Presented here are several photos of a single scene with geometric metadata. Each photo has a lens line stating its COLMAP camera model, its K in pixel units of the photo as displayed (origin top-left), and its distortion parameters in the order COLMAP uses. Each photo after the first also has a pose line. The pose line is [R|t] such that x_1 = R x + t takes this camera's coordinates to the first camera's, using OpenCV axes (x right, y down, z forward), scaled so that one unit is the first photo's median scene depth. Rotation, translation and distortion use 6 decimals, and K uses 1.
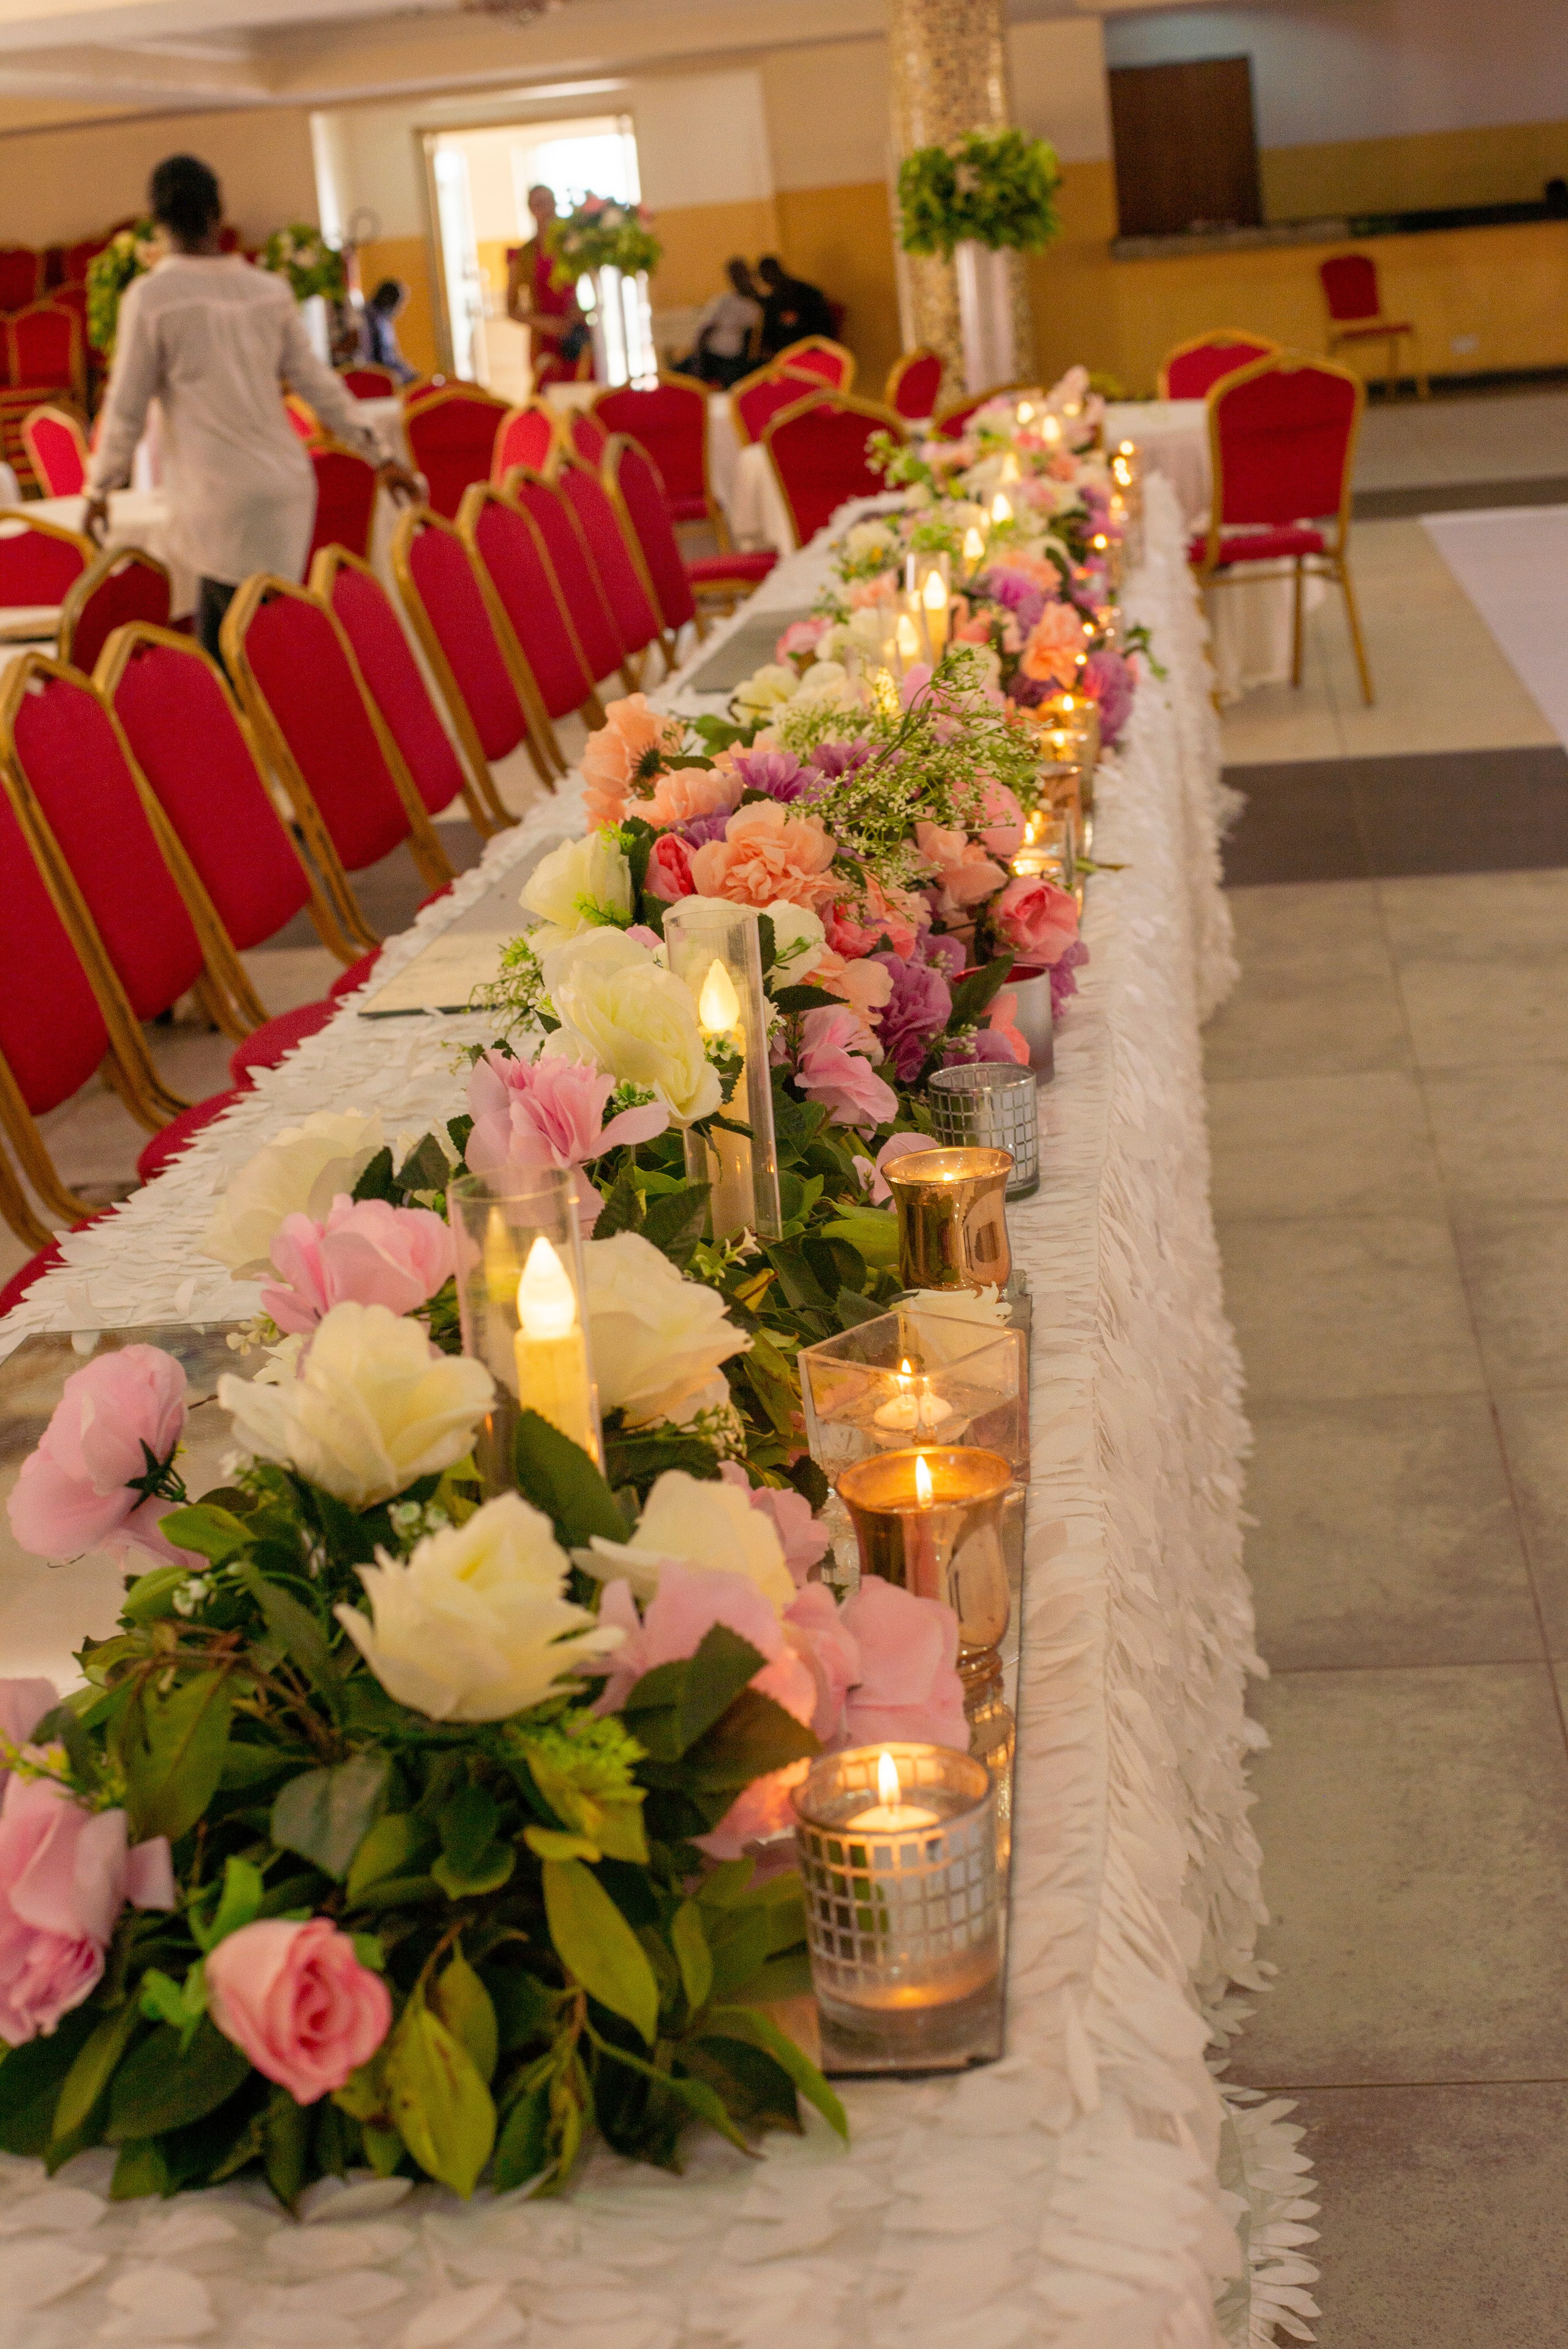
lens RADIAL K [[3507.5, 0, 784.0], [0, 3507.5, 1174.5], [0, 0, 1]] dist [-0.113693, 0.062916]
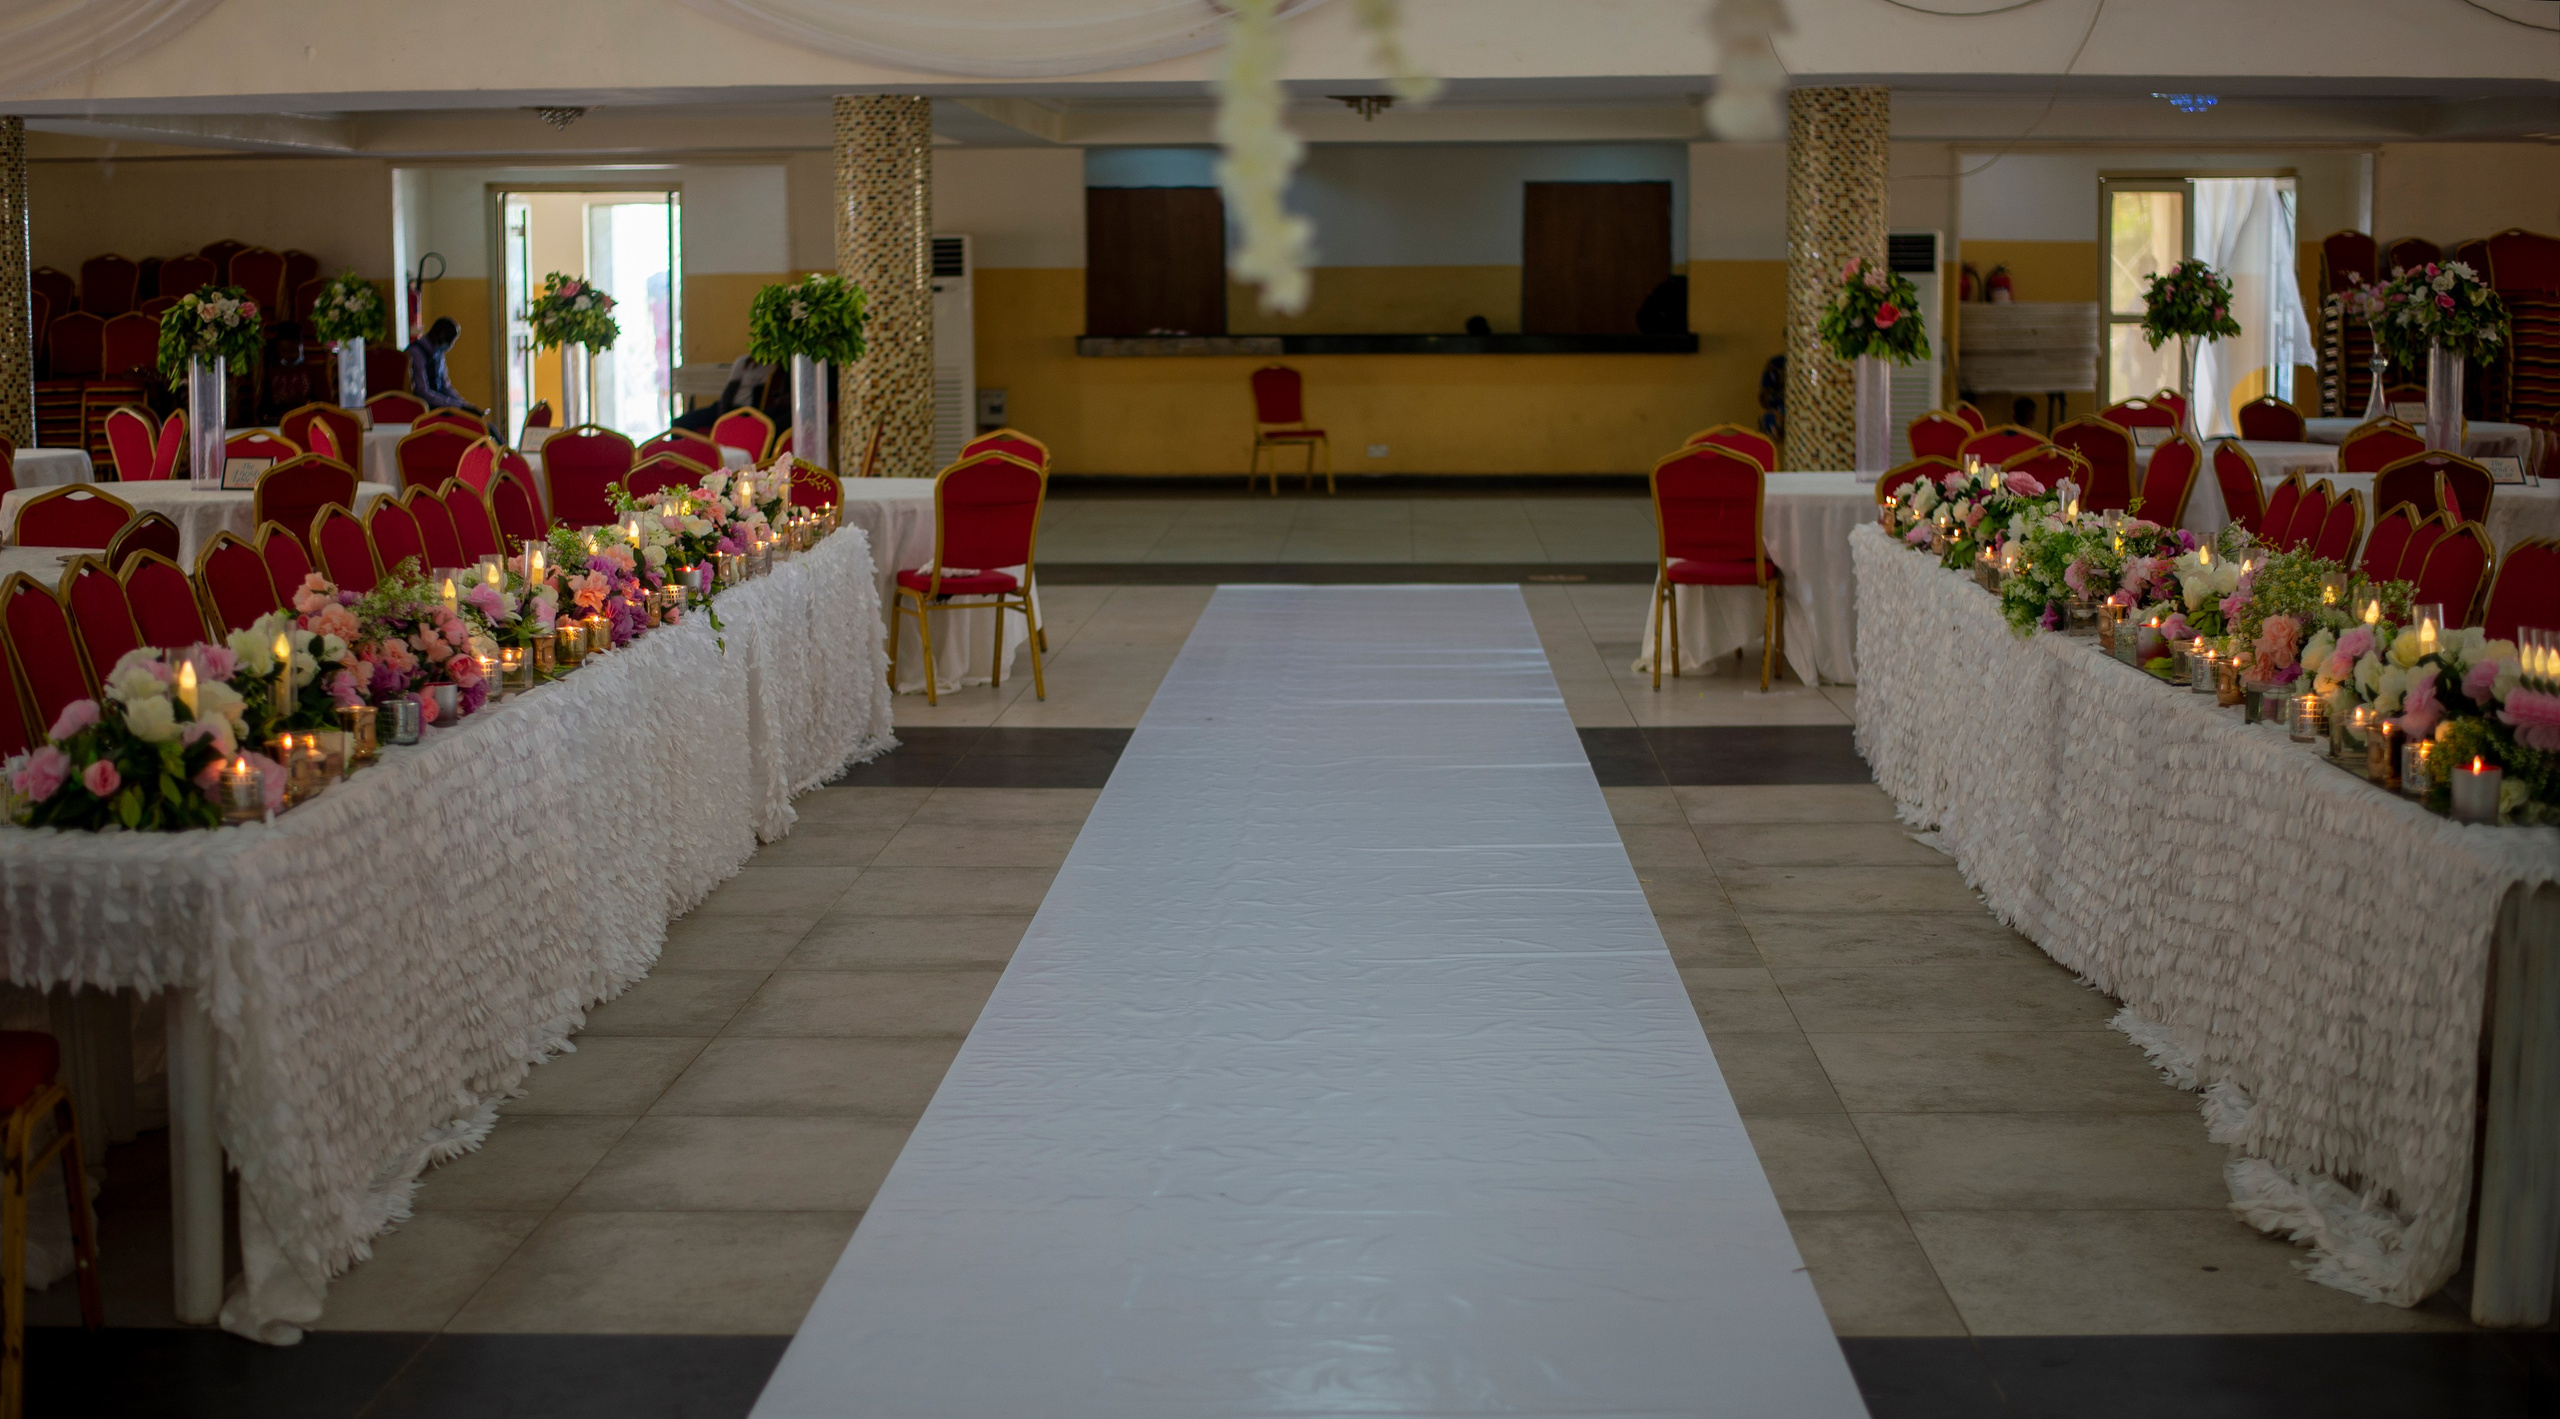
lens RADIAL K [[3877.0, 0, 1280.0], [0, 3877.0, 709.5], [0, 0, 1]] dist [-0.111514, -0.005432]
pose [[0.992878, 0.079516, 0.088712, 0.119522], [-0.064938, 0.985529, -0.156577, 0.103057], [-0.099879, 0.149701, 0.983674, -0.525722]]
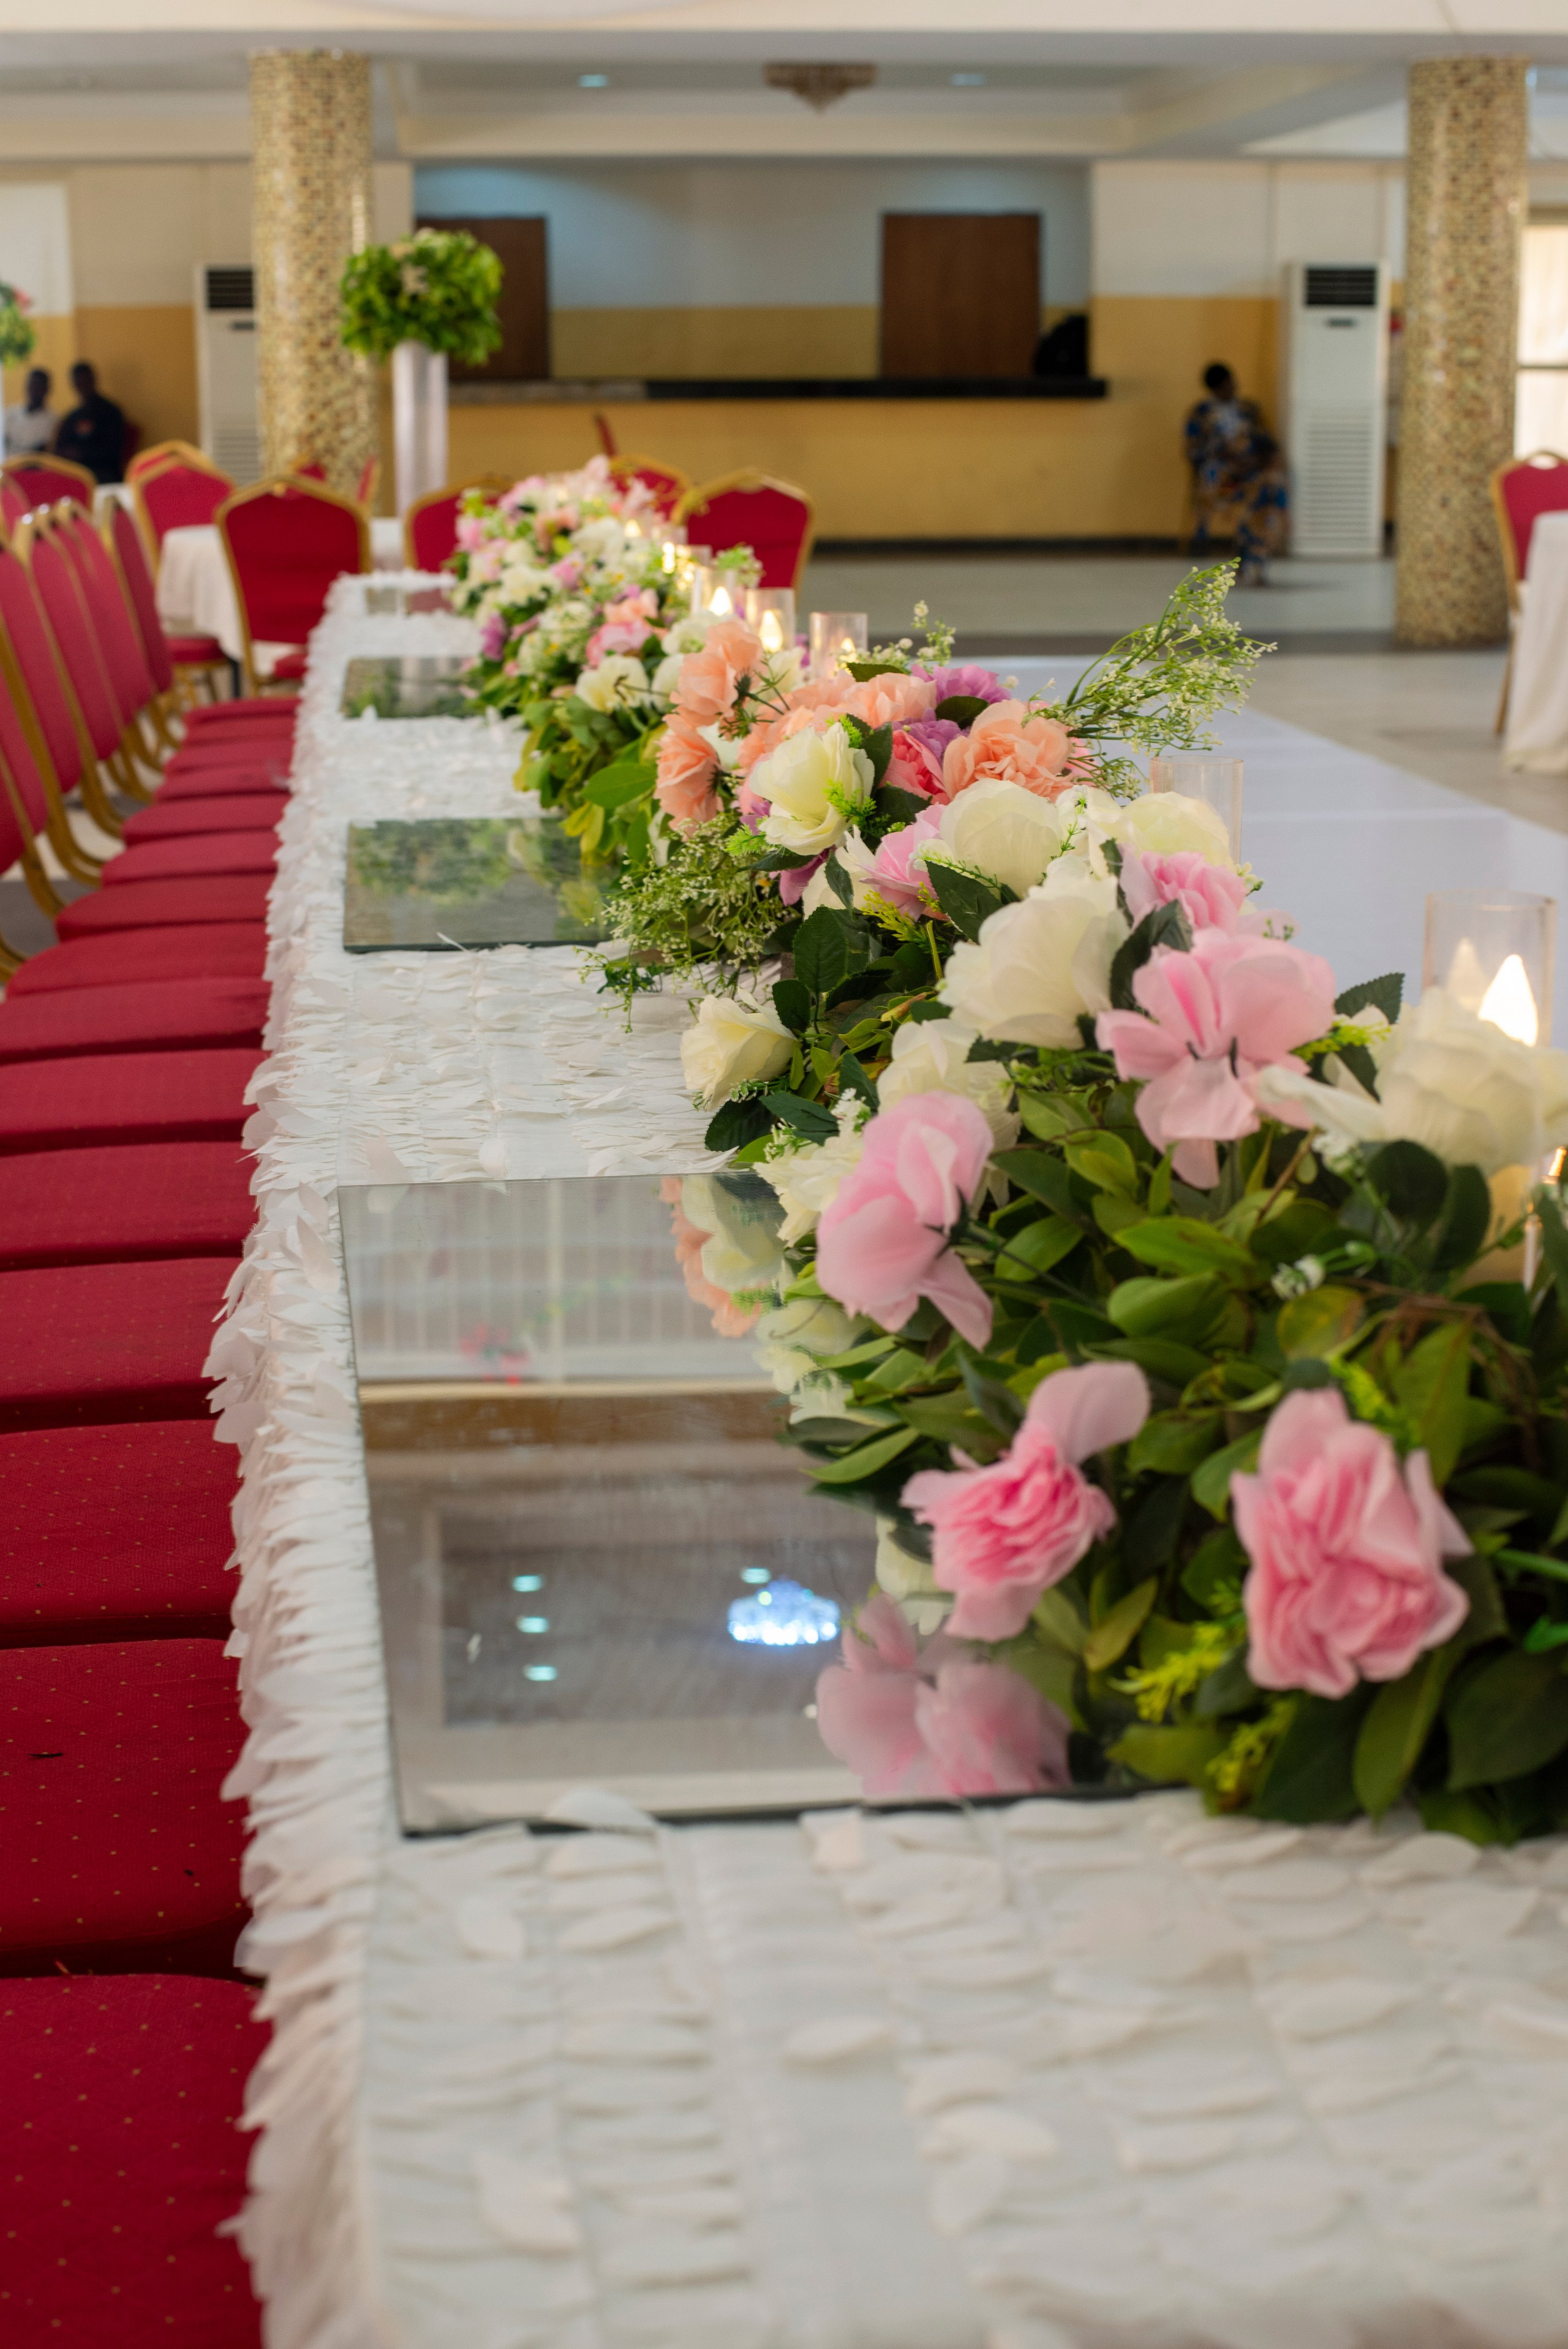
lens RADIAL K [[3507.5, 0, 784.0], [0, 3507.5, 1174.5], [0, 0, 1]] dist [-0.113693, 0.062916]
pose [[0.969963, 0.036823, 0.240449, -0.075032], [-0.025018, 0.998336, -0.051964, 0.020254], [-0.241962, 0.044388, 0.969270, 0.013633]]
